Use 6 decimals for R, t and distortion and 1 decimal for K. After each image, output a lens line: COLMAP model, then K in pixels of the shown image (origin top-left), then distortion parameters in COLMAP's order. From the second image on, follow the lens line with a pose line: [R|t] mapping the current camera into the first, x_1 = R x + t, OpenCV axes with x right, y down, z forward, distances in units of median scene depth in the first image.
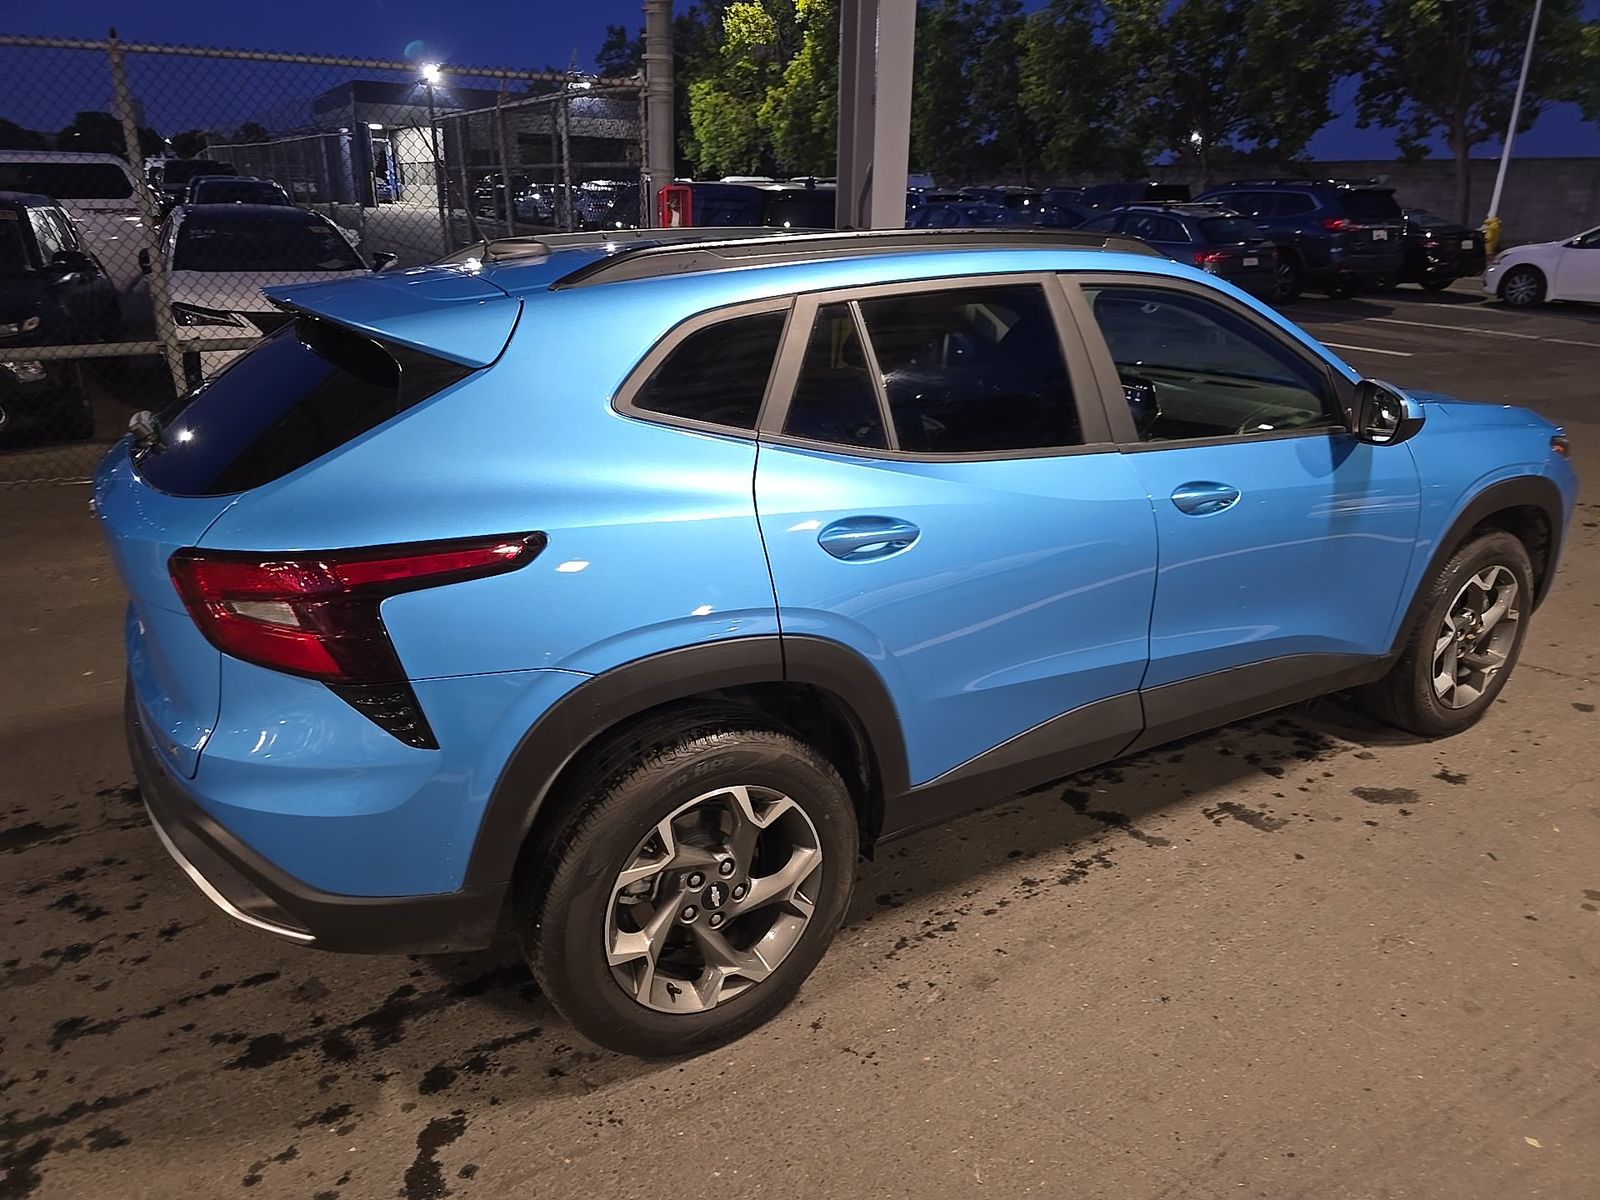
lens RADIAL K [[1076.5, 0, 817.5], [0, 1076.5, 593.2], [0, 0, 1]] dist [-0.002006, -0.013661]
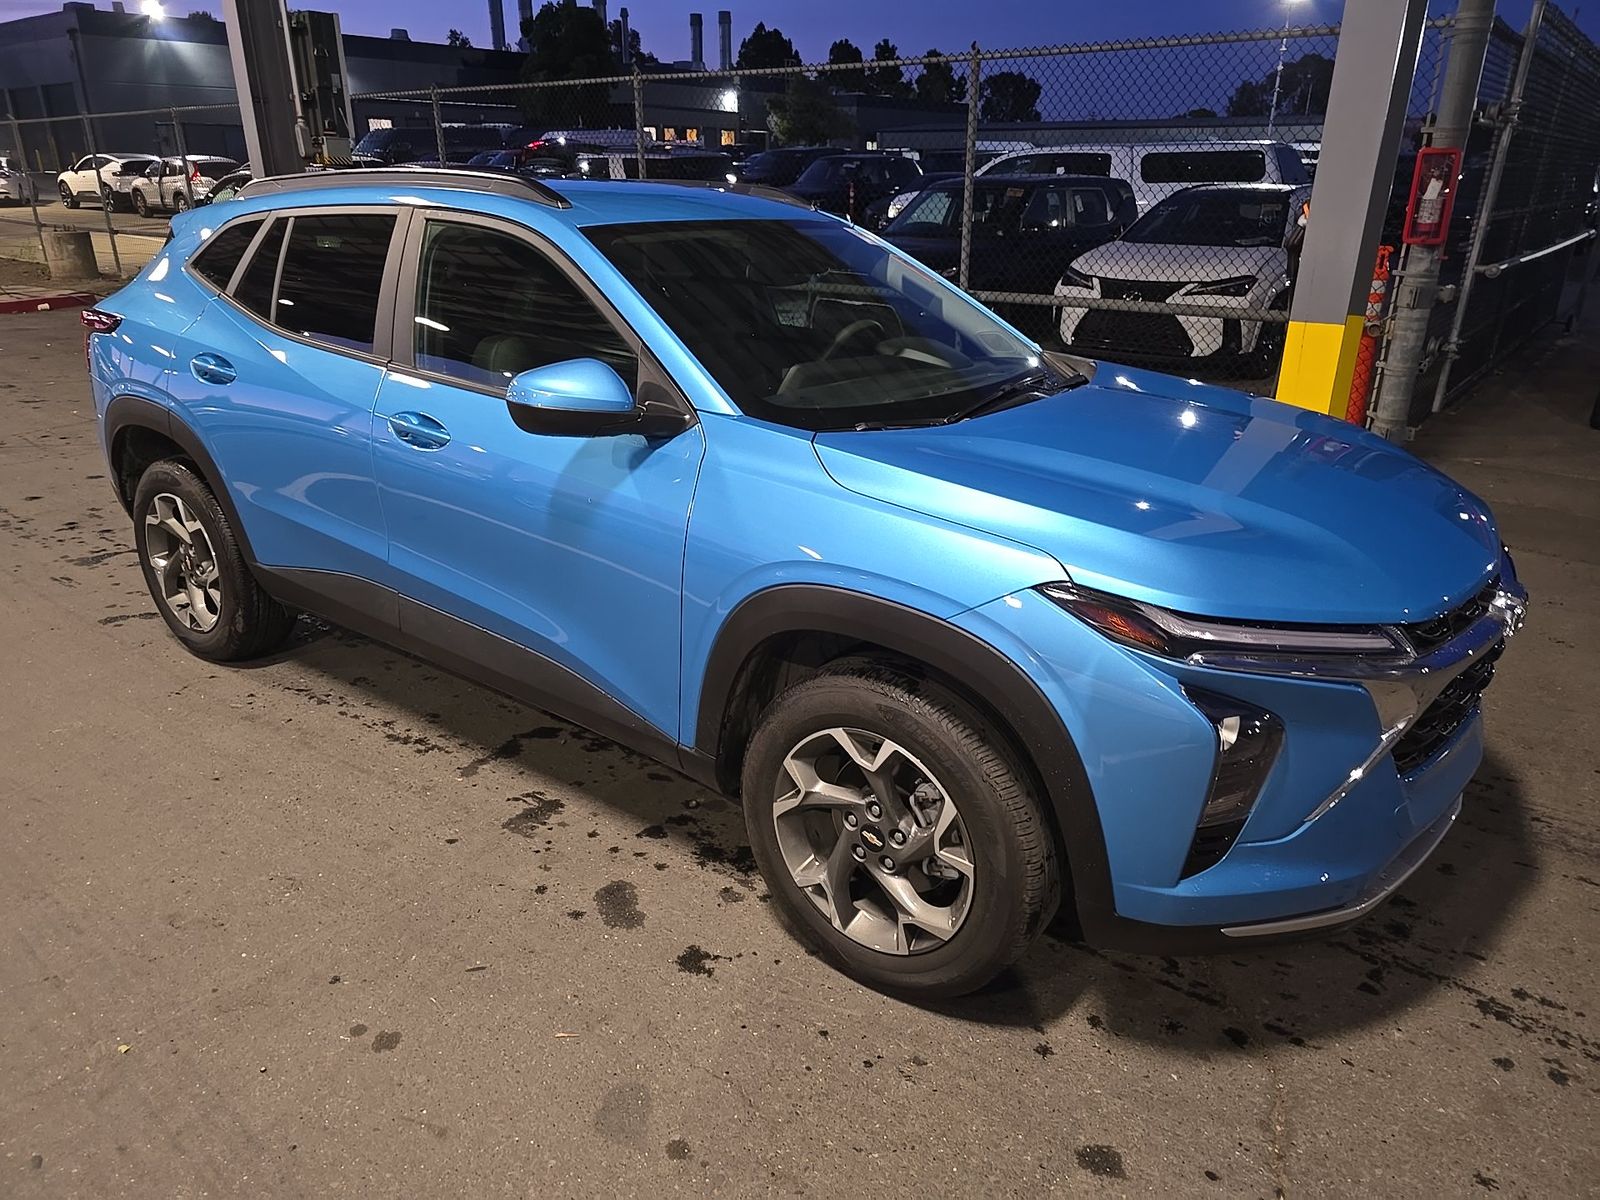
lens RADIAL K [[1076.5, 0, 817.2], [0, 1076.5, 608.7], [0, 0, 1]] dist [-0.002006, -0.013661]
pose [[0.398305, 0.341208, -0.851429, 1.183081], [-0.324829, 0.920553, 0.216952, -0.228445], [0.857811, 0.190156, 0.477495, 0.707515]]
